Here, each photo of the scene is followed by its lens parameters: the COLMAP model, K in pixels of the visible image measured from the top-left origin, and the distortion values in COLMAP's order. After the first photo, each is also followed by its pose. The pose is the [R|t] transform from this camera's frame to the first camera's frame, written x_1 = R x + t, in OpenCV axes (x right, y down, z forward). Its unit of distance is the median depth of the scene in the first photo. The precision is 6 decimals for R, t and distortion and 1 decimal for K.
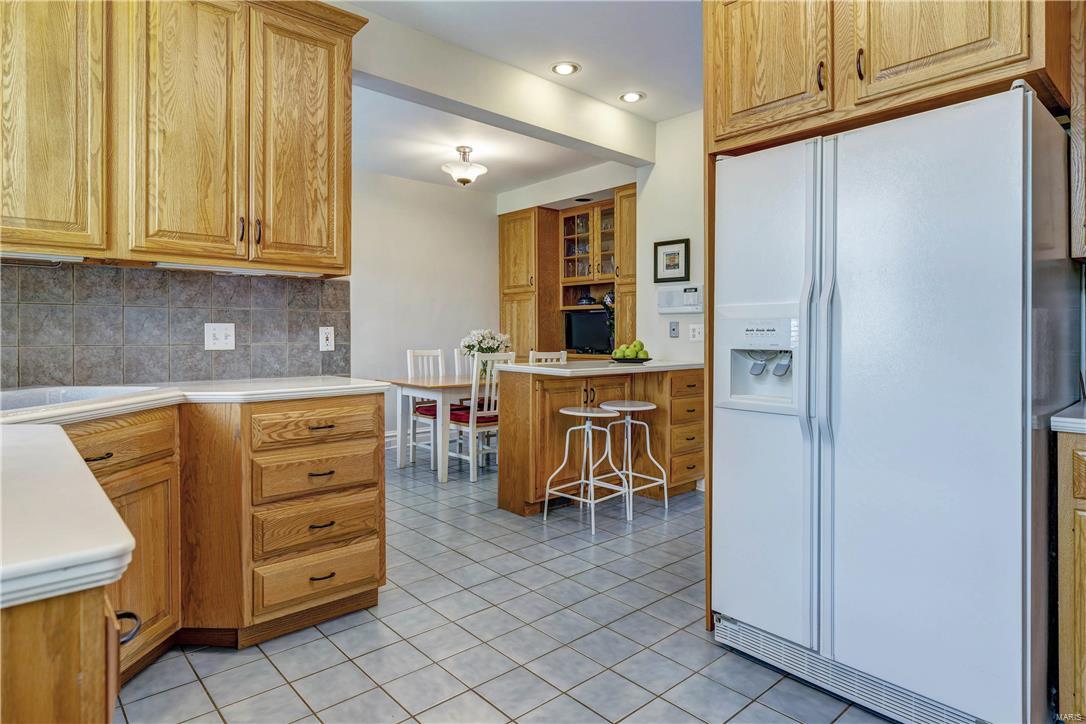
lens RADIAL K [[590.4, 0, 547.4], [0, 590.4, 336.2], [0, 0, 1]] dist [0.000427, 0.001696]
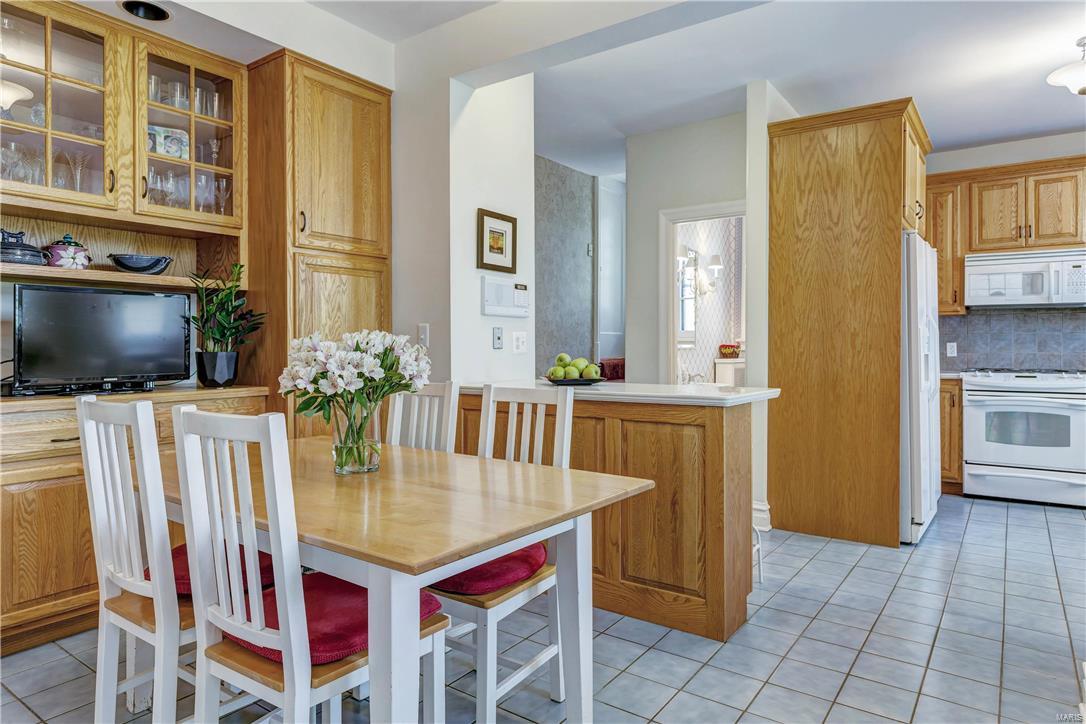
lens RADIAL K [[657.1, 0, 559.4], [0, 657.1, 334.5], [0, 0, 1]] dist [0.006033, -0.000723]
pose [[-0.209379, 0.012208, 0.977758, -0.591592], [0.002483, 0.999925, -0.011953, -0.006093], [-0.977831, -0.000075, -0.209394, 1.114641]]
